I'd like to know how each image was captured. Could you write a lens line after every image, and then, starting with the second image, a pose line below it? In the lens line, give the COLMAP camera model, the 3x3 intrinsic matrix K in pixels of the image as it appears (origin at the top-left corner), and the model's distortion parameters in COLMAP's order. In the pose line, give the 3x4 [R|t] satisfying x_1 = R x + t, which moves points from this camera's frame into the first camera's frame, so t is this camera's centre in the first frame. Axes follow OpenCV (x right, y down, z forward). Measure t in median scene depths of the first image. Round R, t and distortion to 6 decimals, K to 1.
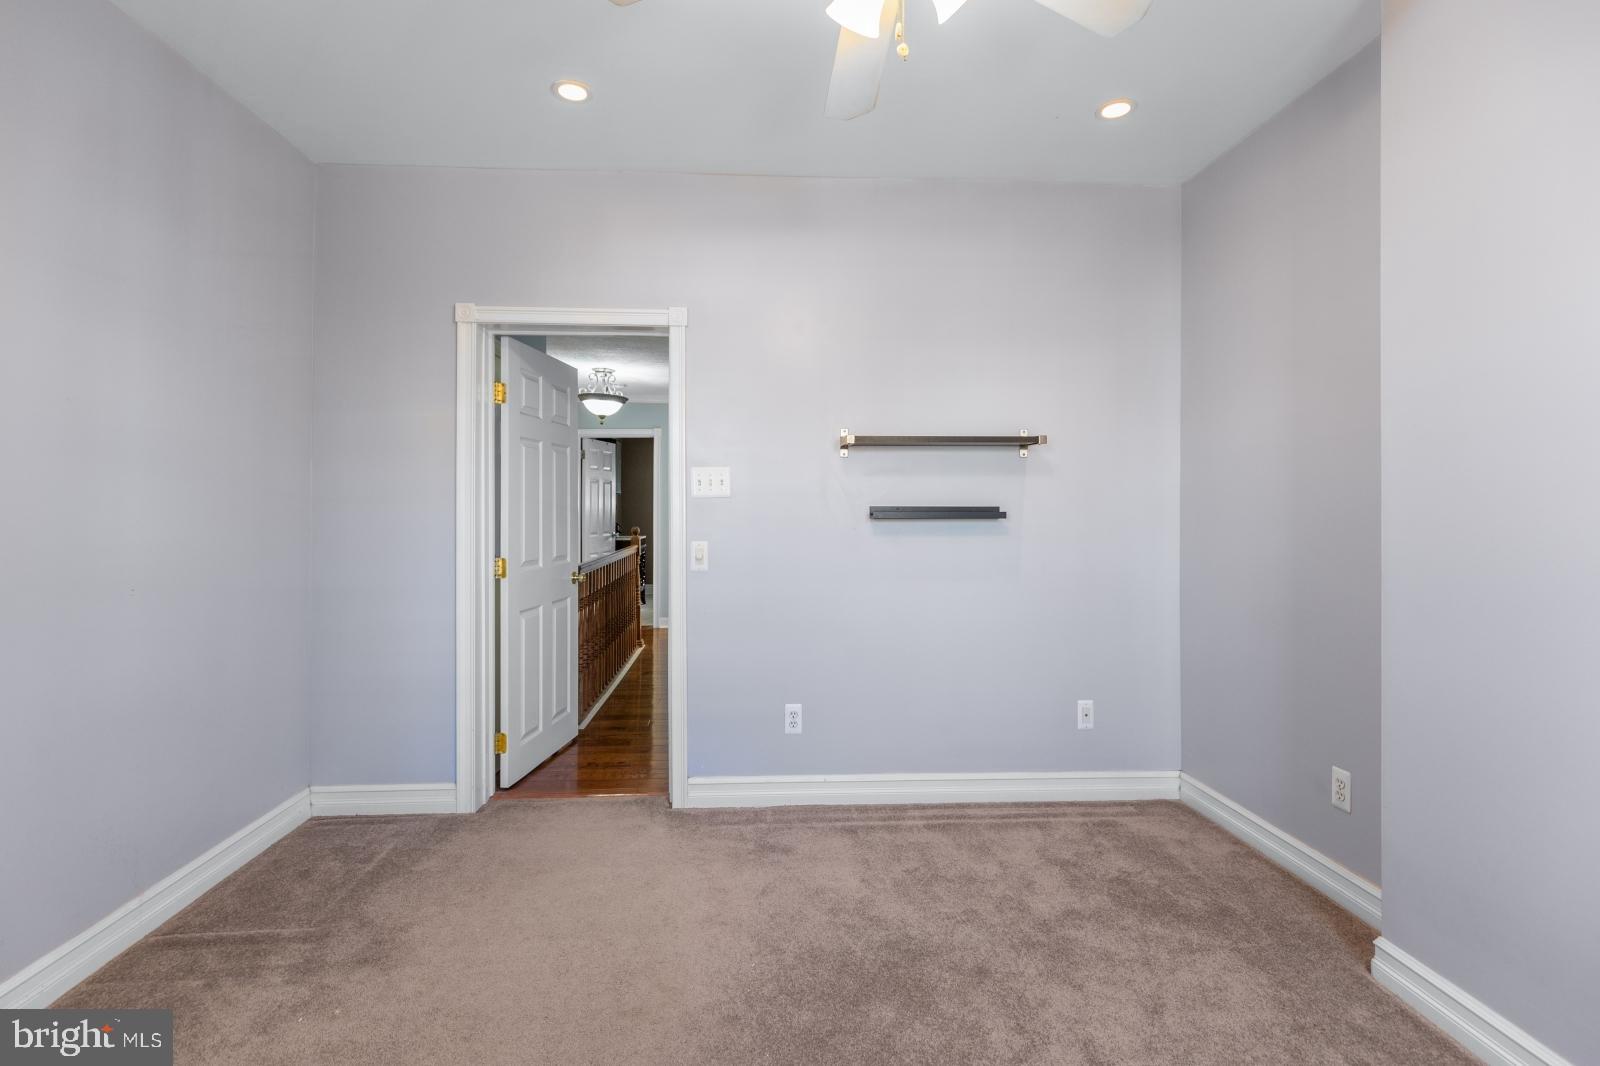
lens RADIAL K [[732.4, 0, 782.1], [0, 732.4, 506.2], [0, 0, 1]] dist [0.011239, -0.002169]
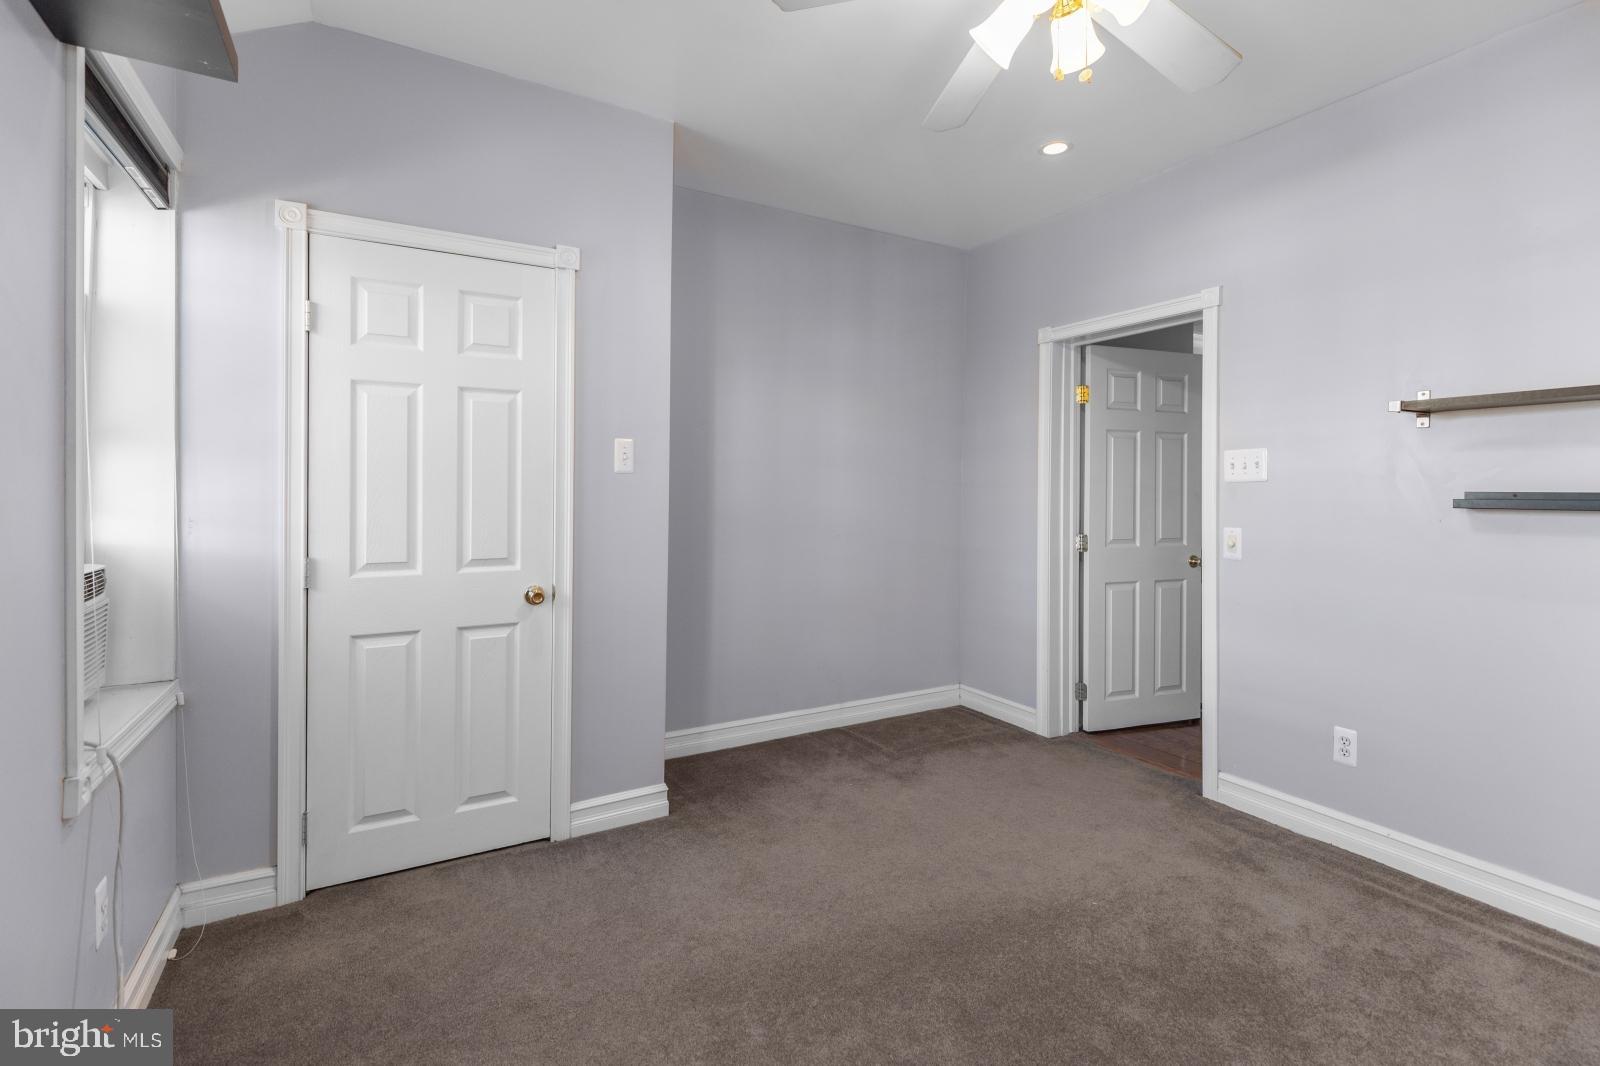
lens RADIAL K [[732.4, 0, 791.8], [0, 732.4, 491.0], [0, 0, 1]] dist [0.011239, -0.002169]
pose [[0.444260, 0.003713, -0.895890, 0.501963], [-0.003614, 0.999991, 0.002352, -0.000423], [0.895891, 0.002193, 0.444269, 0.062658]]
